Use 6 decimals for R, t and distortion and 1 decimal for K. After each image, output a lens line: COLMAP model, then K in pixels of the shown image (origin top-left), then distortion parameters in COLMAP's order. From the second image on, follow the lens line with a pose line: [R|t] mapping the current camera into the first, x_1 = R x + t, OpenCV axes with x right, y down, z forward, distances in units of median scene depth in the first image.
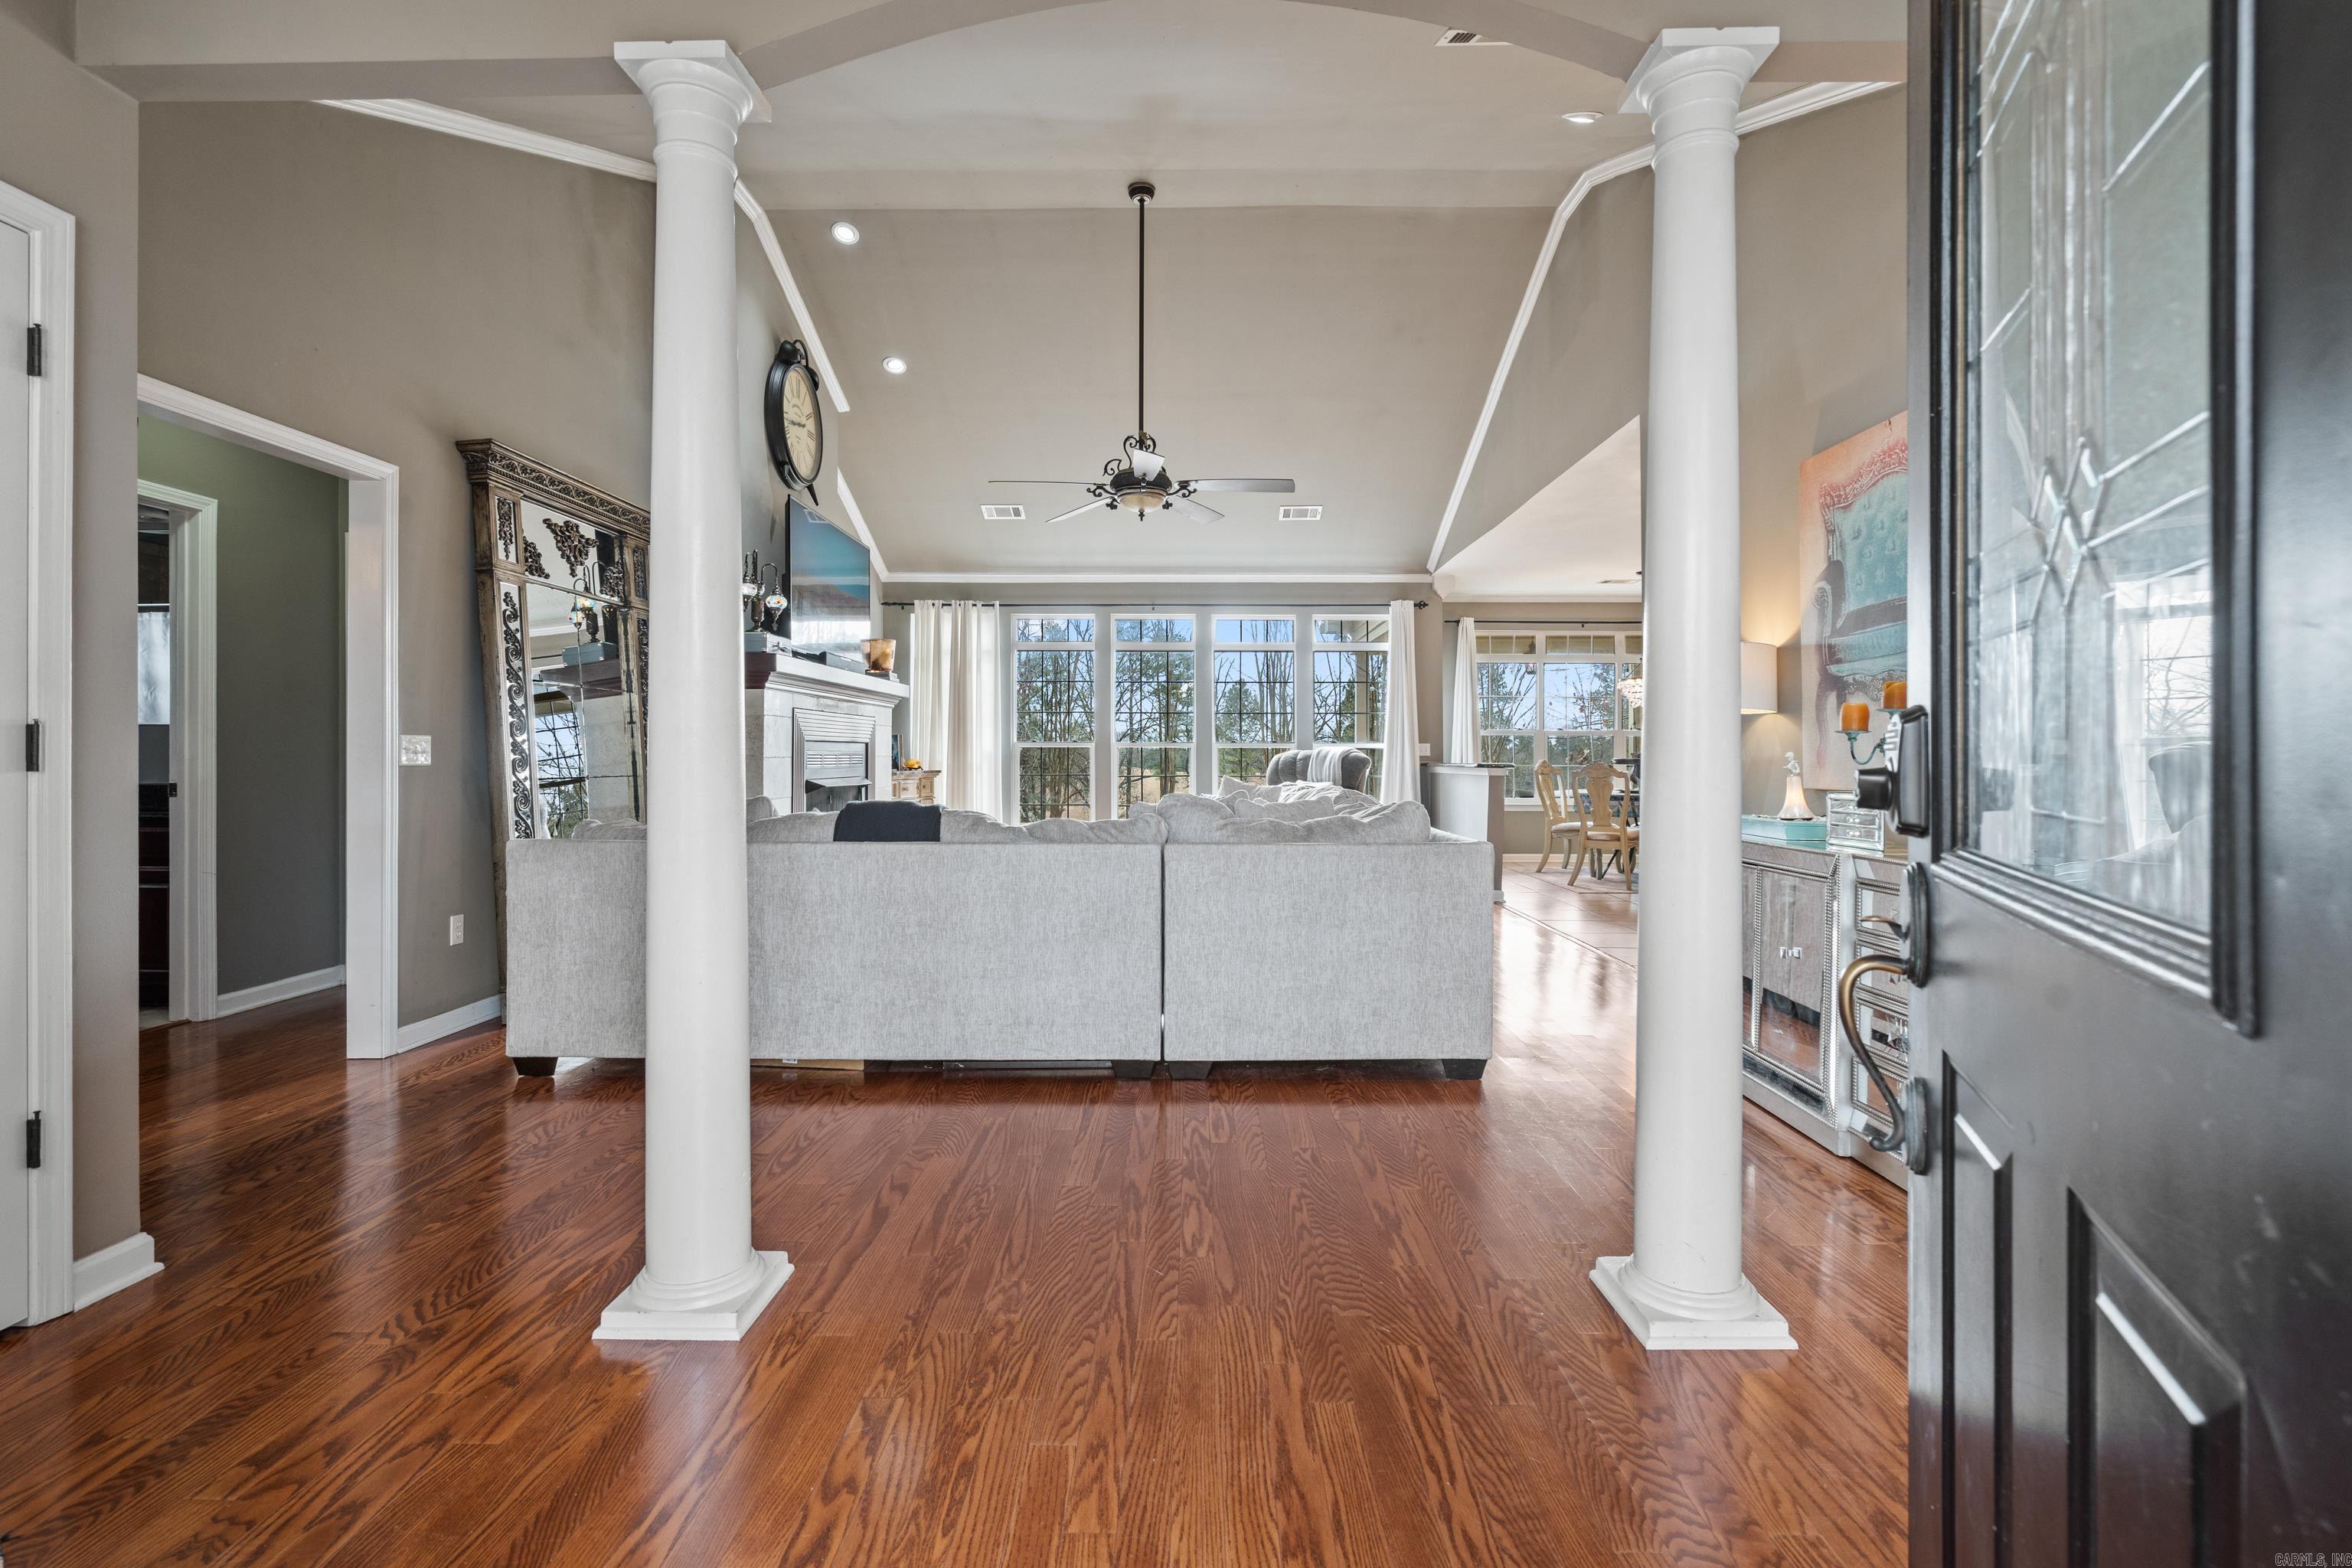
lens RADIAL K [[1074.9, 0, 1164.3], [0, 1074.9, 749.0], [0, 0, 1]] dist [-0.001596, 0.001807]
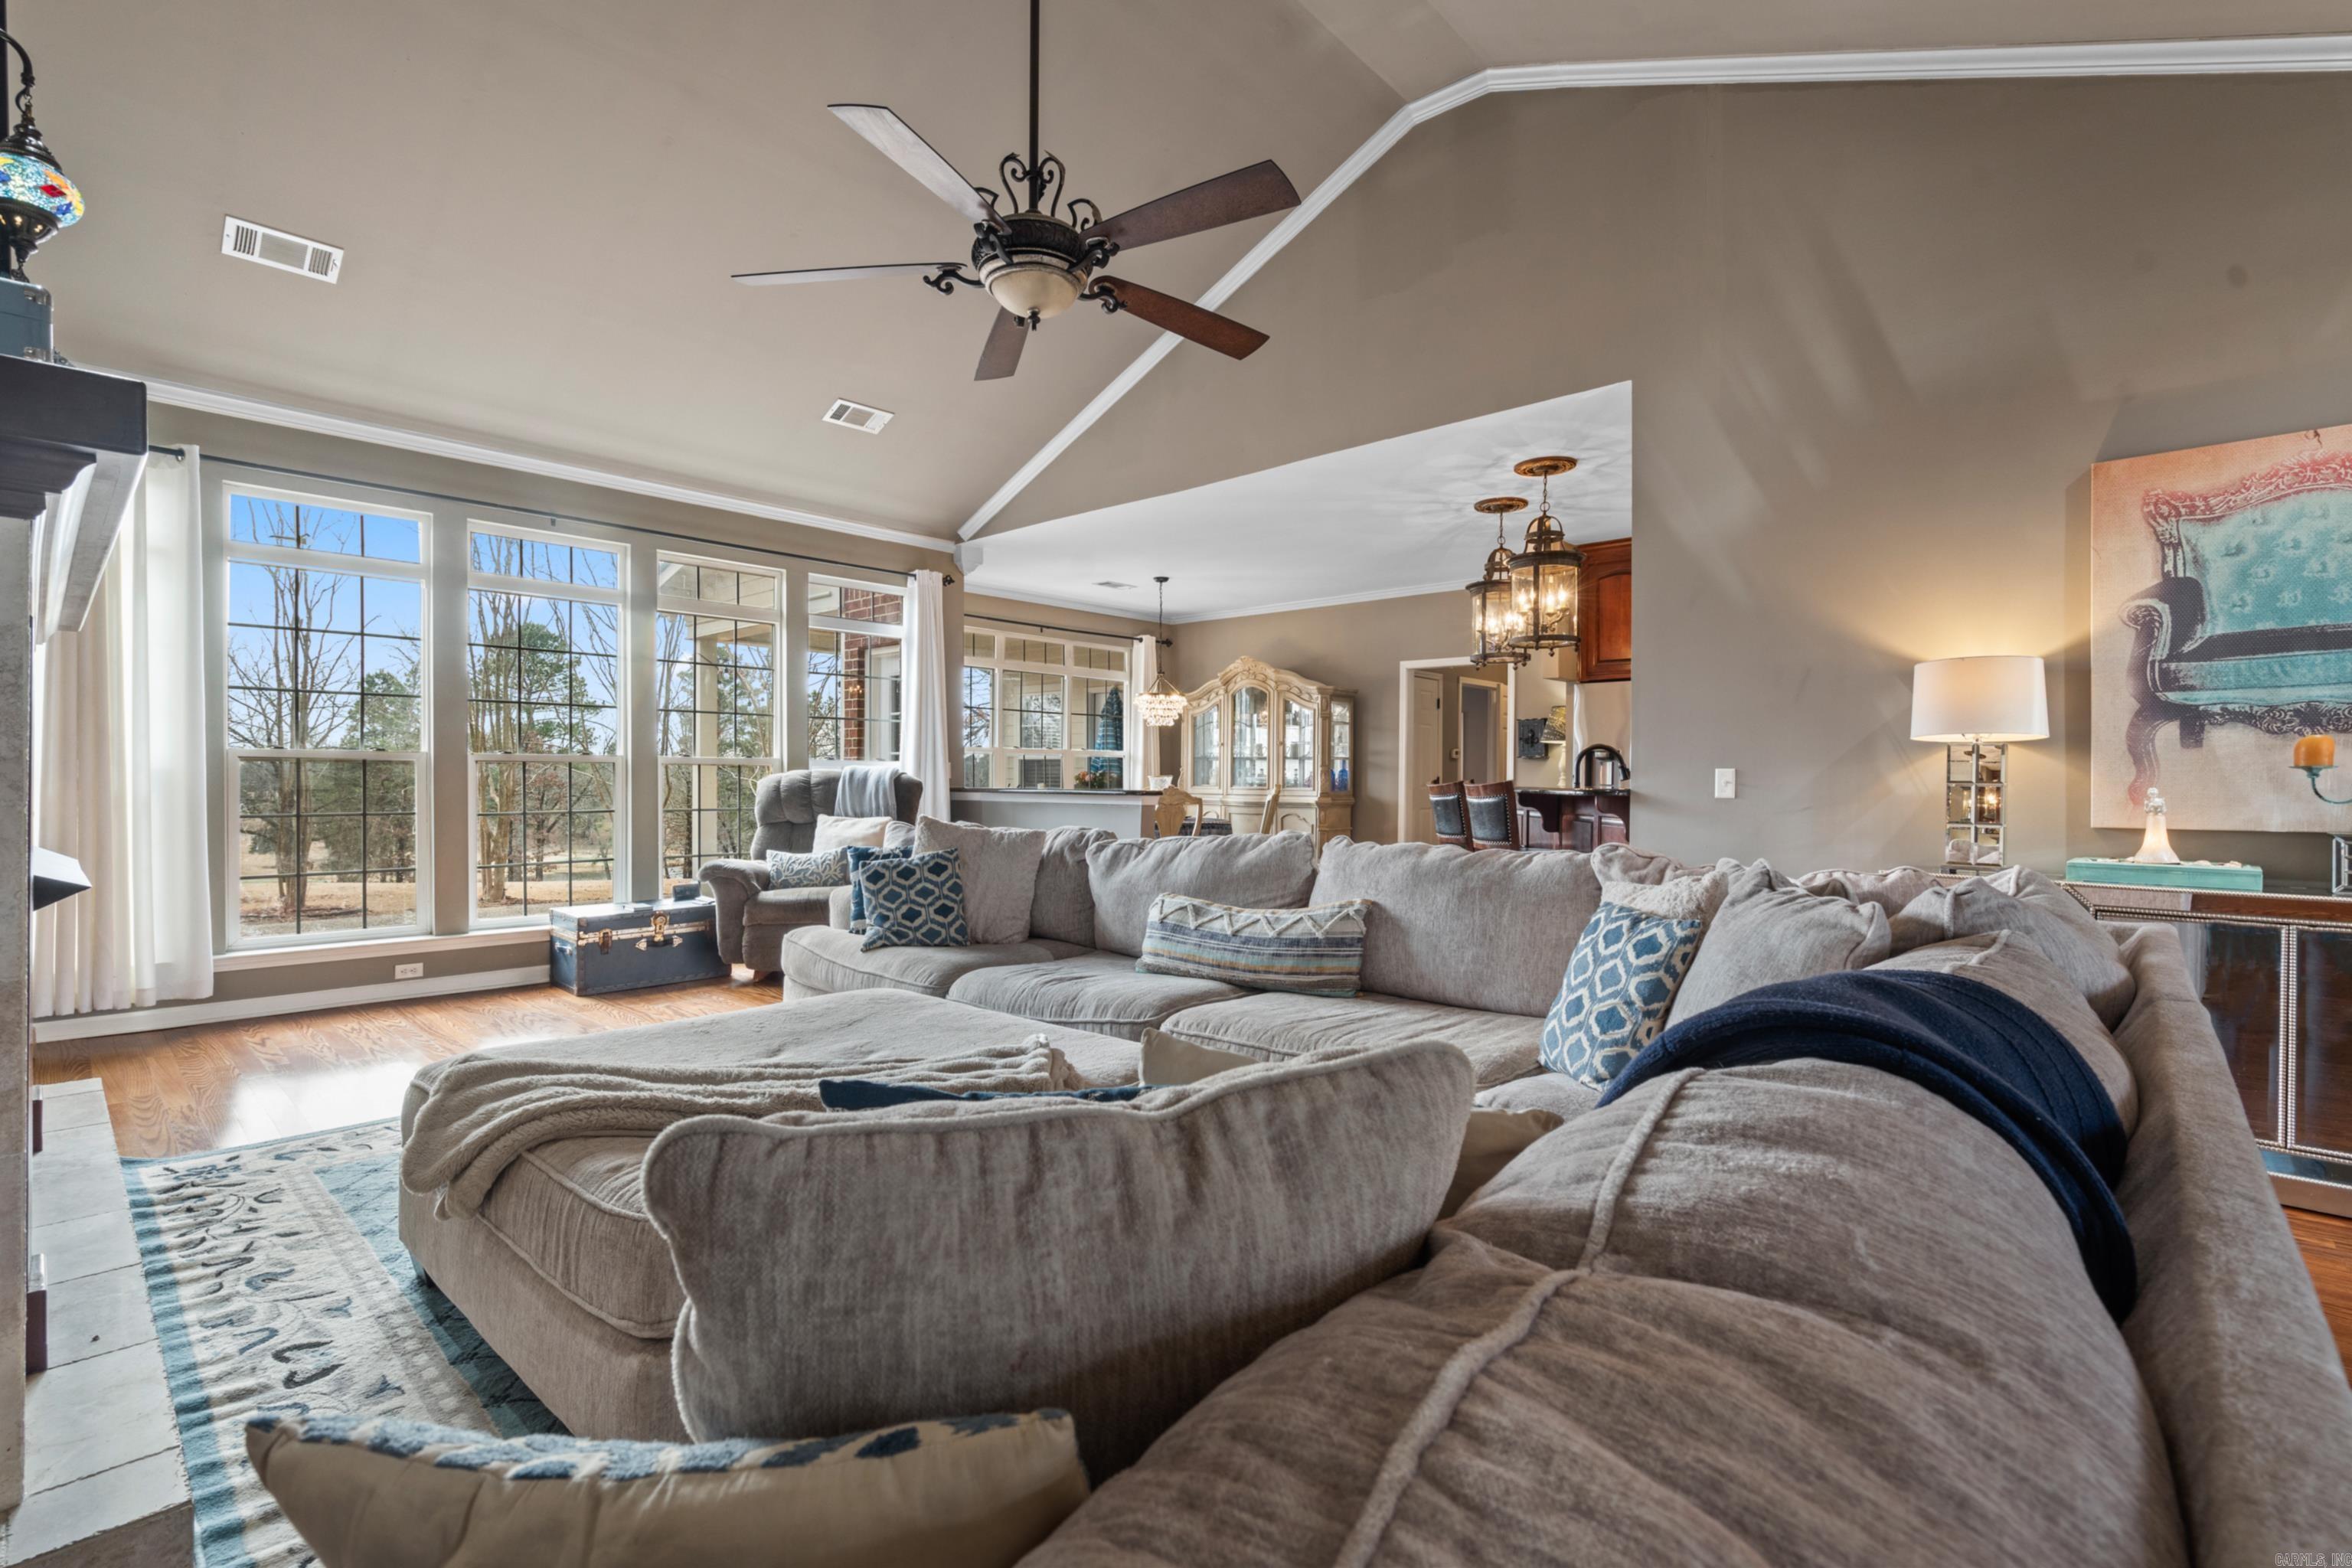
lens RADIAL K [[1074.9, 0, 1173.2], [0, 1074.9, 783.3], [0, 0, 1]] dist [-0.001596, 0.001807]
pose [[0.664354, -0.004041, 0.747407, -0.236813], [-0.009534, 0.999858, 0.013880, -0.002106], [-0.747357, -0.016347, 0.664221, 0.392066]]
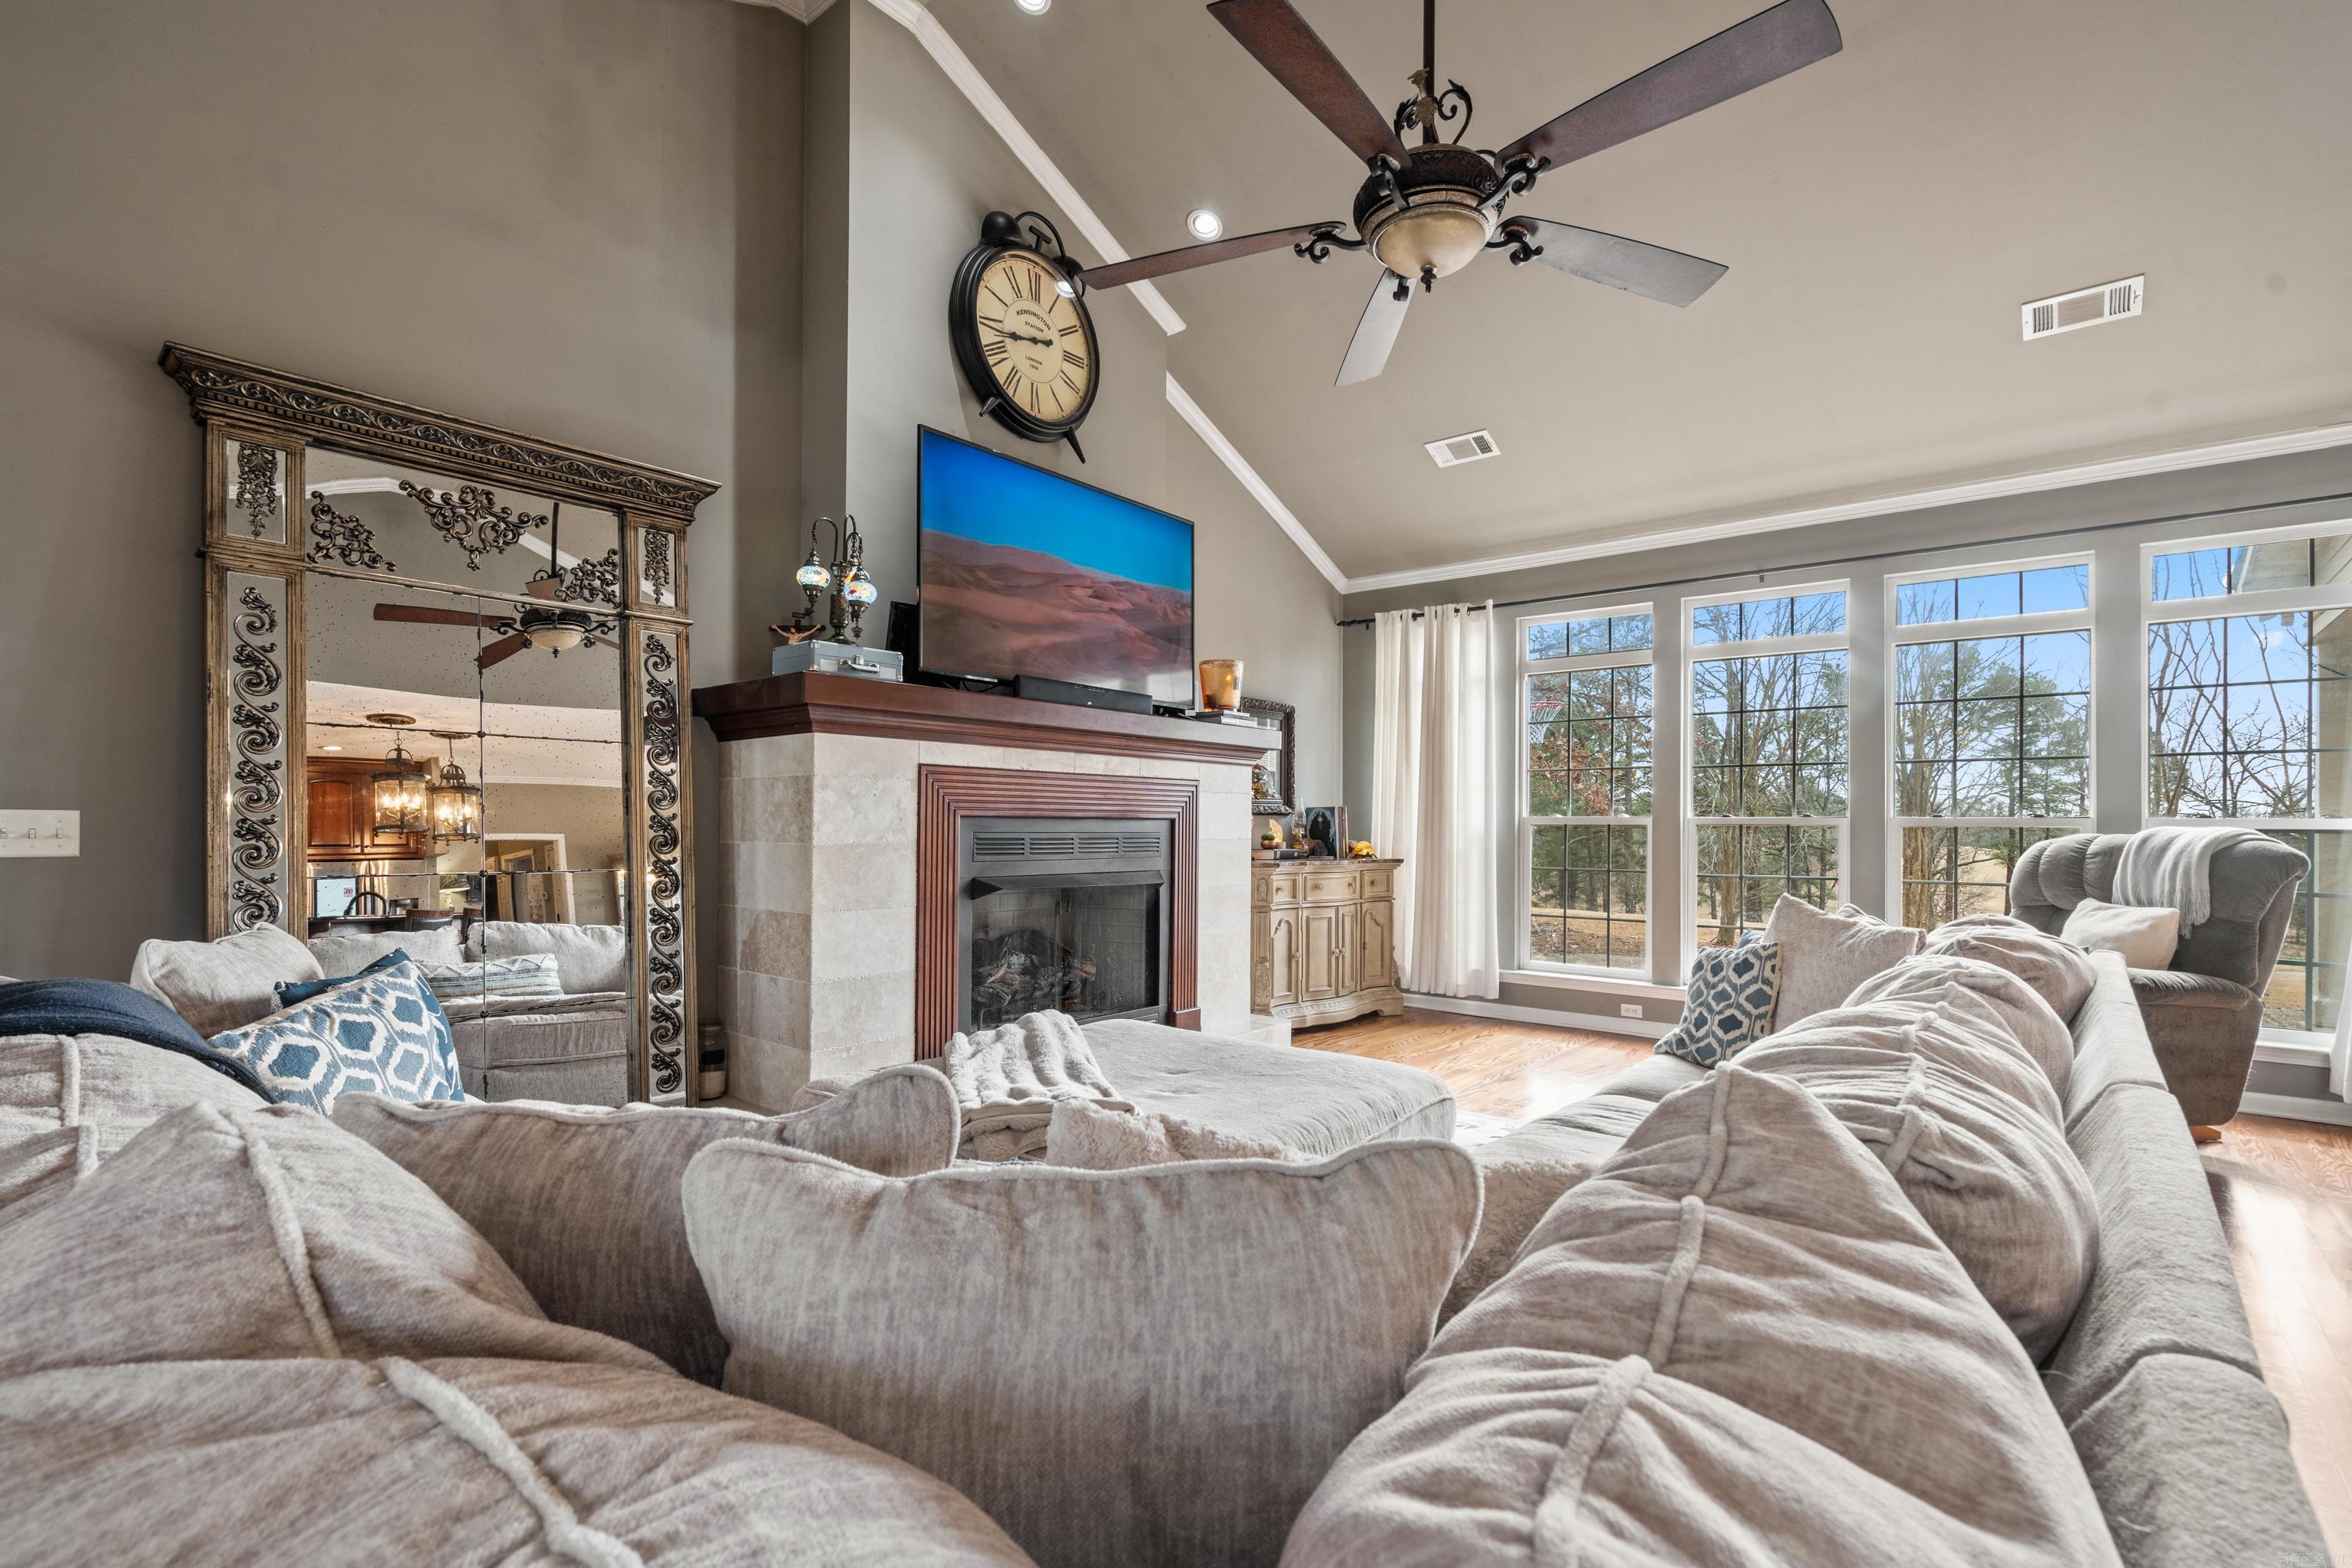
lens RADIAL K [[1074.9, 0, 1184.8], [0, 1074.9, 825.5], [0, 0, 1]] dist [-0.001596, 0.001807]
pose [[0.787481, 0.002369, -0.616334, 0.105047], [-0.000762, 0.999996, 0.002870, -0.003687], [0.616338, -0.001791, 0.787480, 0.397907]]
